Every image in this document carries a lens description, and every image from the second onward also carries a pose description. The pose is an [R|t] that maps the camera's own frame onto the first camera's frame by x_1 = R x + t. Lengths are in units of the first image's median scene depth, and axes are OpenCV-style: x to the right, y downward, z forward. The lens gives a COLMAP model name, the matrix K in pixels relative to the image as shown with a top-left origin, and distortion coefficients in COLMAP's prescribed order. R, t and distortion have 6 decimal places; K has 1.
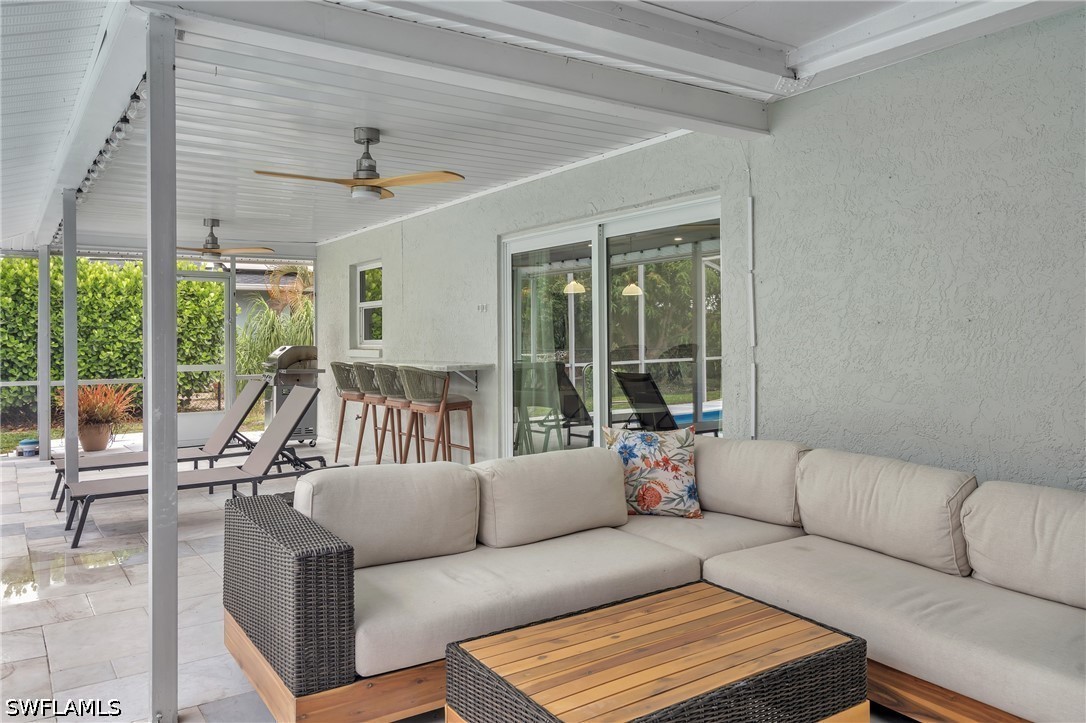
lens RADIAL K [[794.6, 0, 543.4], [0, 794.6, 357.1], [0, 0, 1]] dist [0.003528, 0.000560]
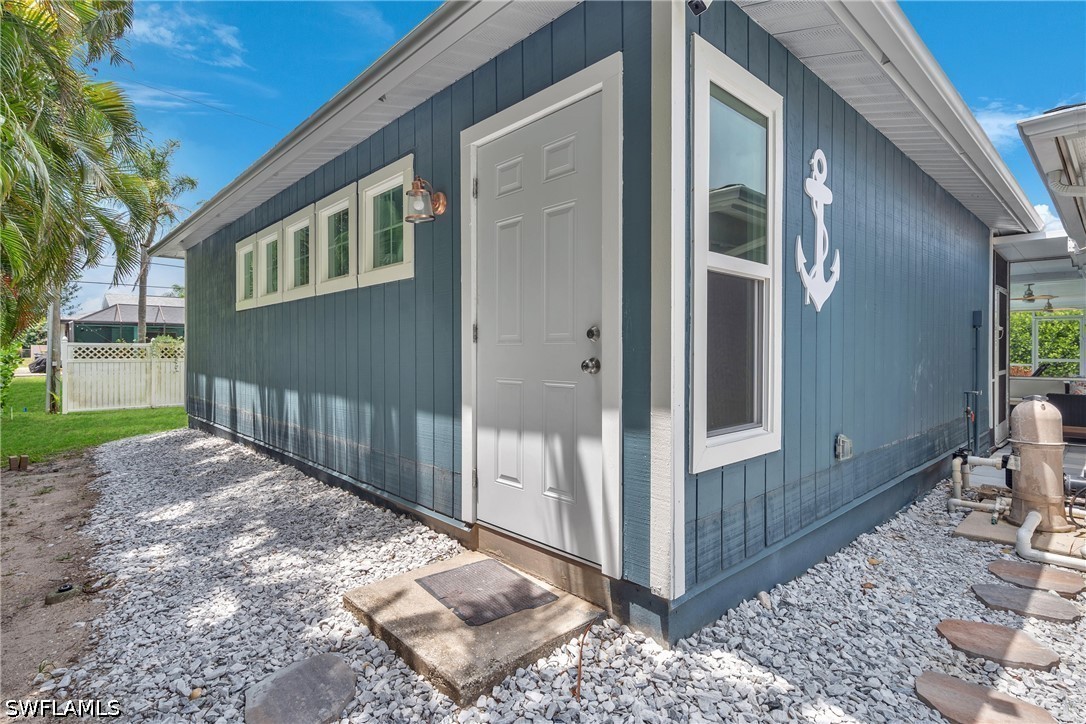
lens RADIAL K [[547.7, 0, 543.7], [0, 547.7, 358.2], [0, 0, 1]] dist [0.001004, 0.000084]
pose [[0.146443, 0.014730, -0.989109, 0.620409], [-0.015551, 0.999800, 0.012587, 0.008255], [0.989097, 0.013539, 0.146643, -0.458735]]
